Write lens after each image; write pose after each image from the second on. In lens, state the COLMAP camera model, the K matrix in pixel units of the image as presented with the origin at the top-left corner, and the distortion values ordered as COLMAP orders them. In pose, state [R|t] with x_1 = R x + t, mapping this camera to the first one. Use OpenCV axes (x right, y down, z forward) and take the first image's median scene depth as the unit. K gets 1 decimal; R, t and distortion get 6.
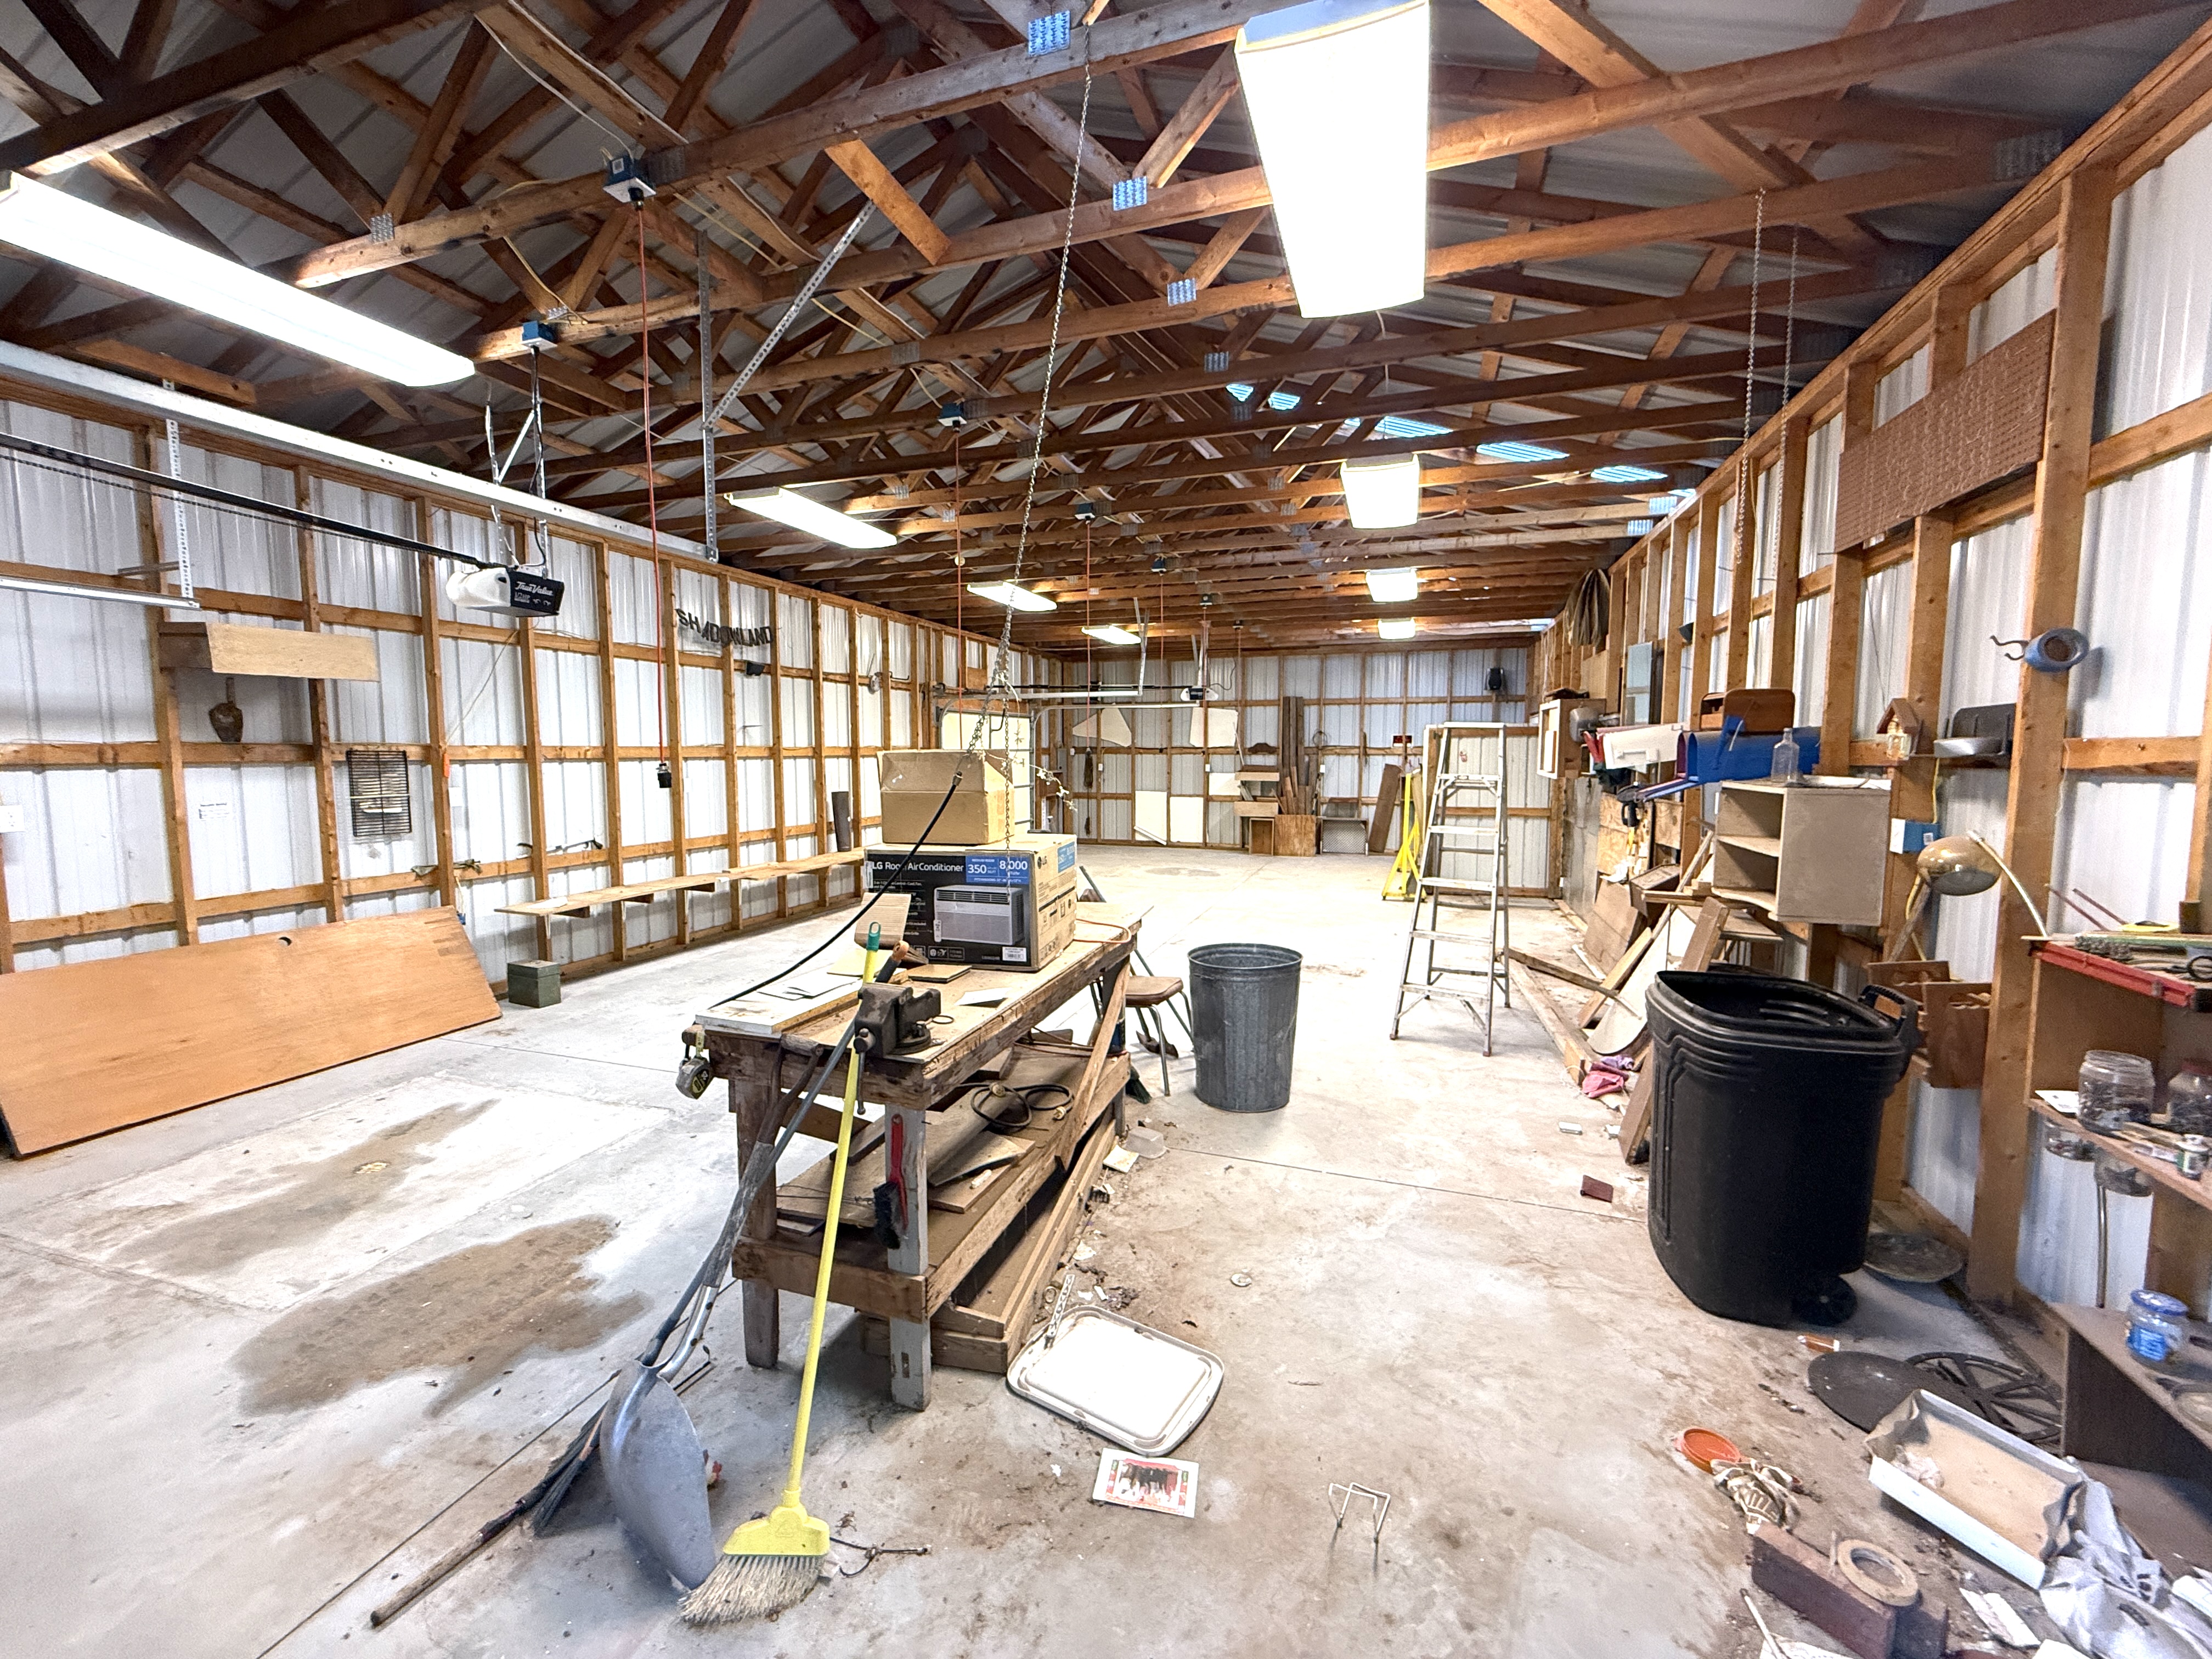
lens RADIAL K [[882.2, 0, 1087.3], [0, 882.2, 826.6], [0, 0, 1]] dist [-0.001534, 0.000496]
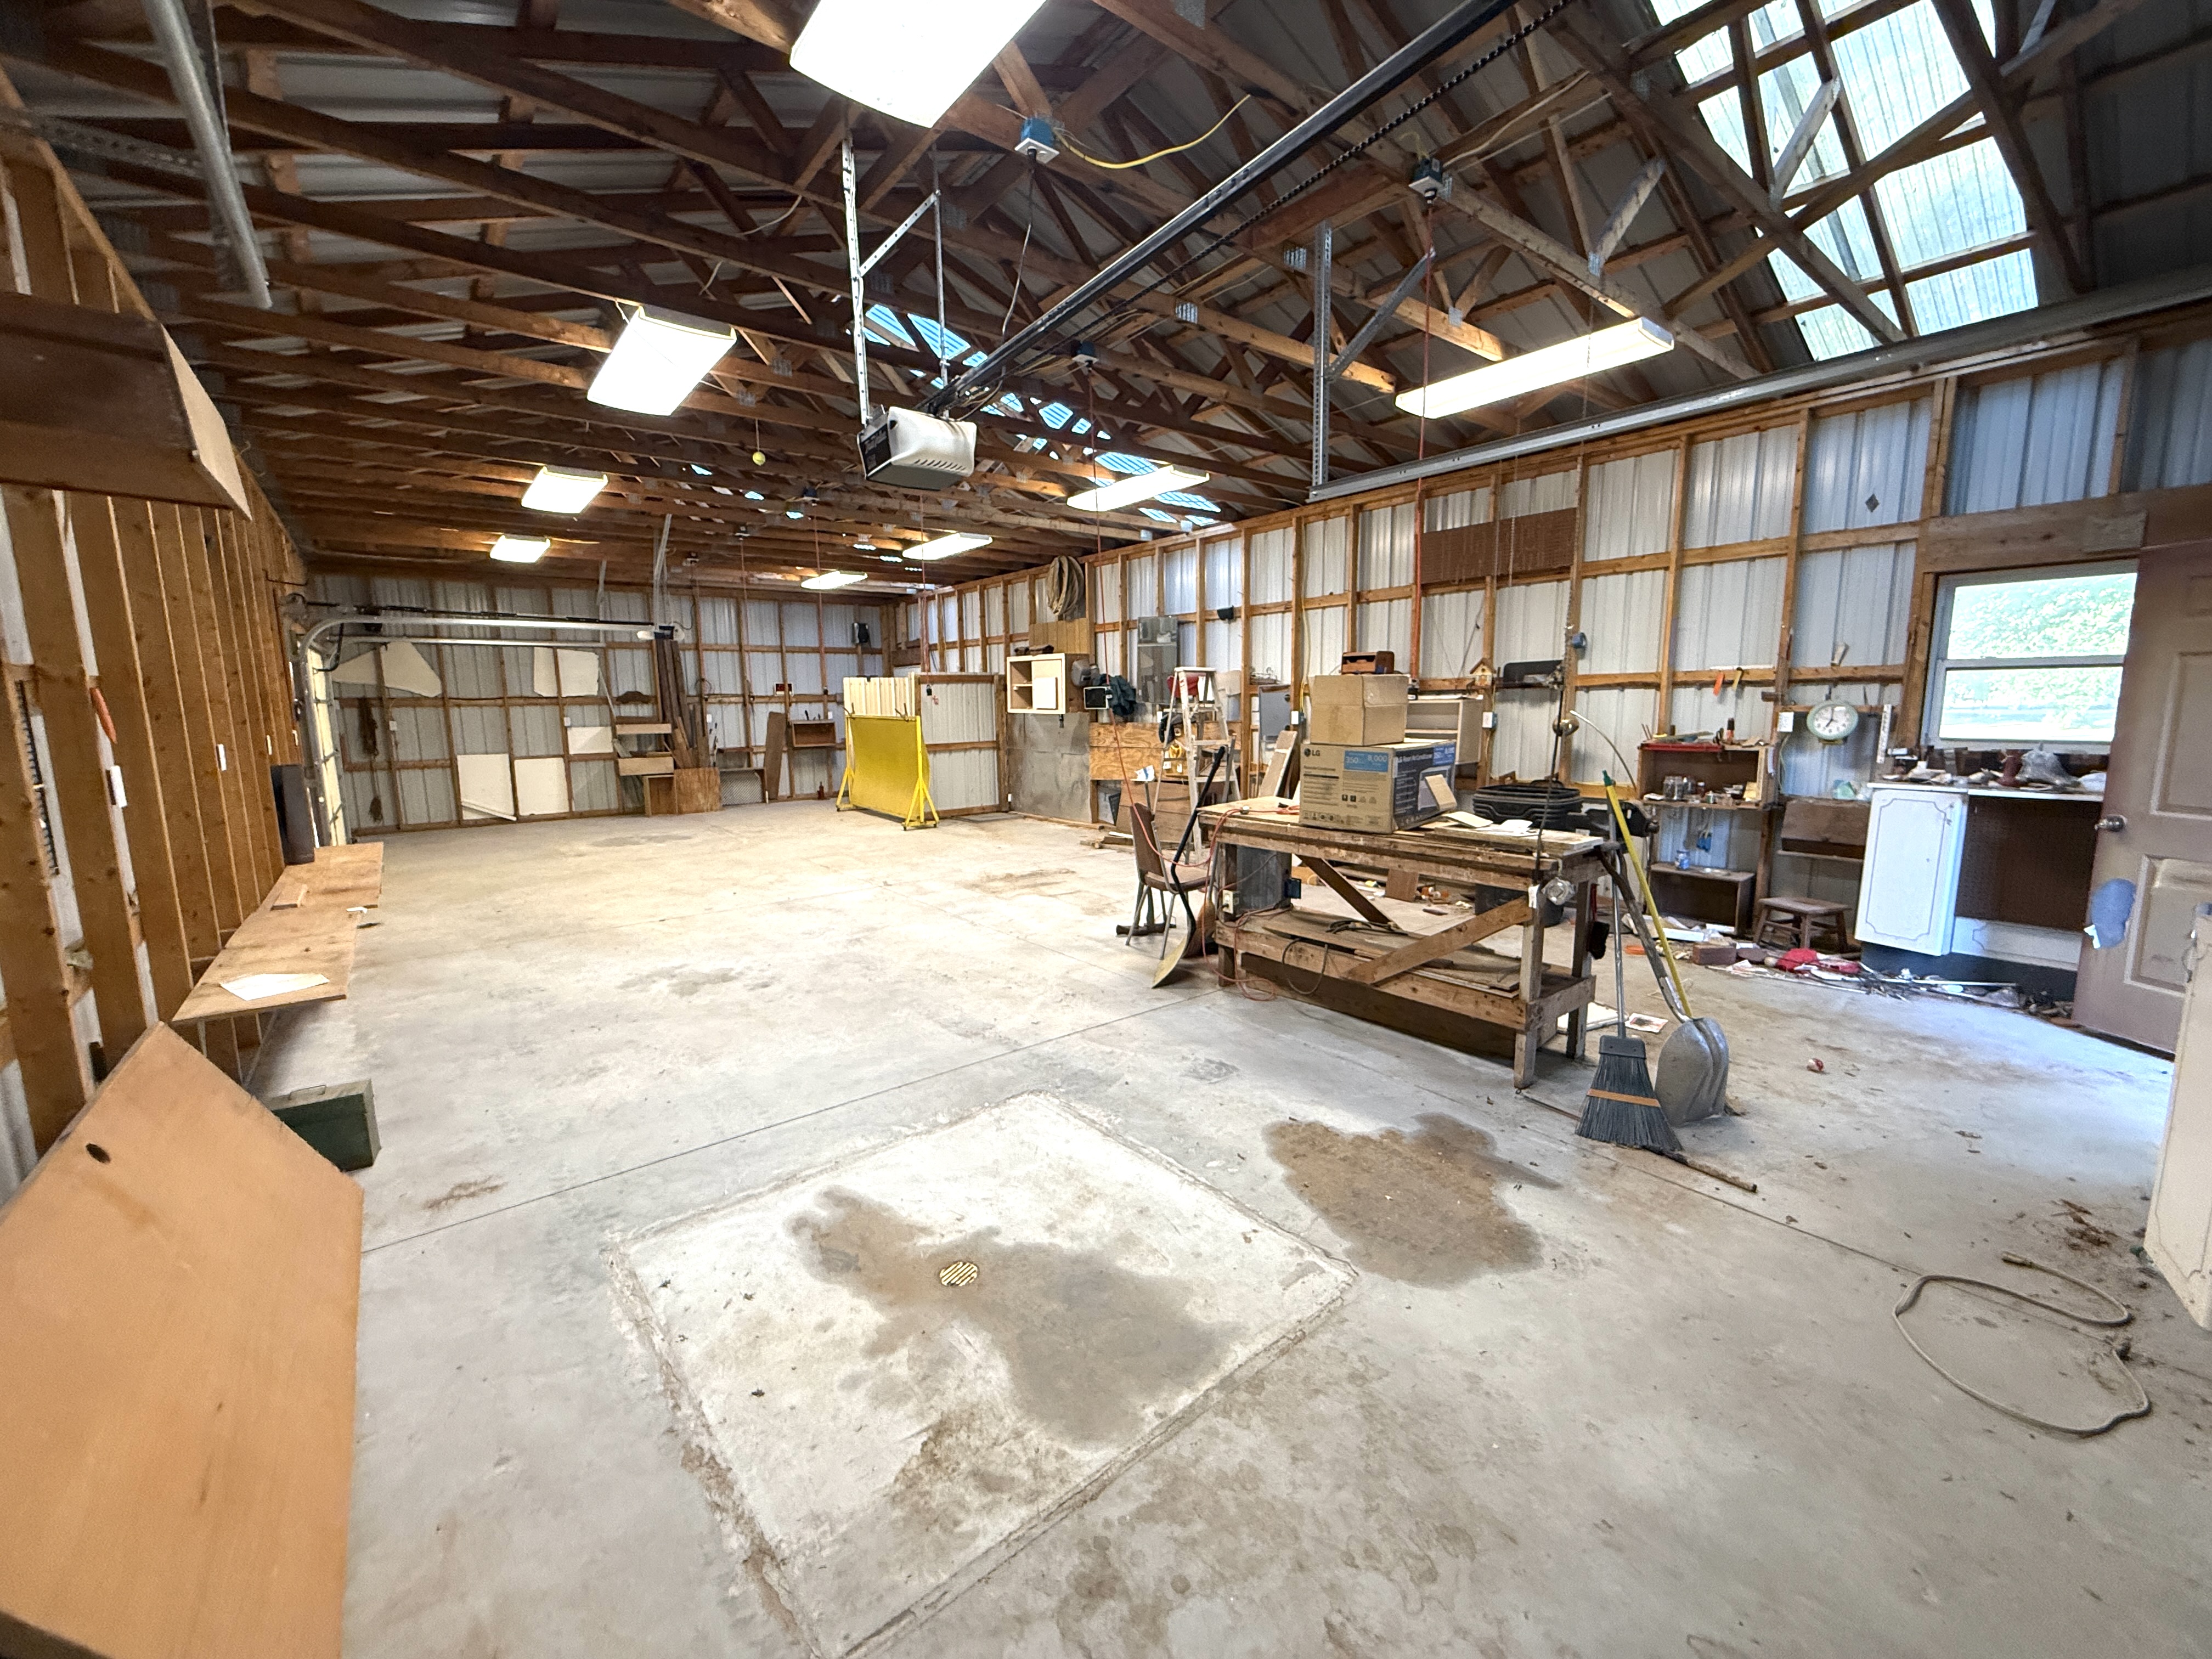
lens RADIAL K [[882.2, 0, 1110.5], [0, 882.2, 819.7], [0, 0, 1]] dist [-0.001534, 0.000496]
pose [[0.534234, -0.123318, 0.836294, -0.316145], [0.087718, 0.992049, 0.090249, -0.005010], [-0.840773, 0.025144, 0.540803, 0.126740]]
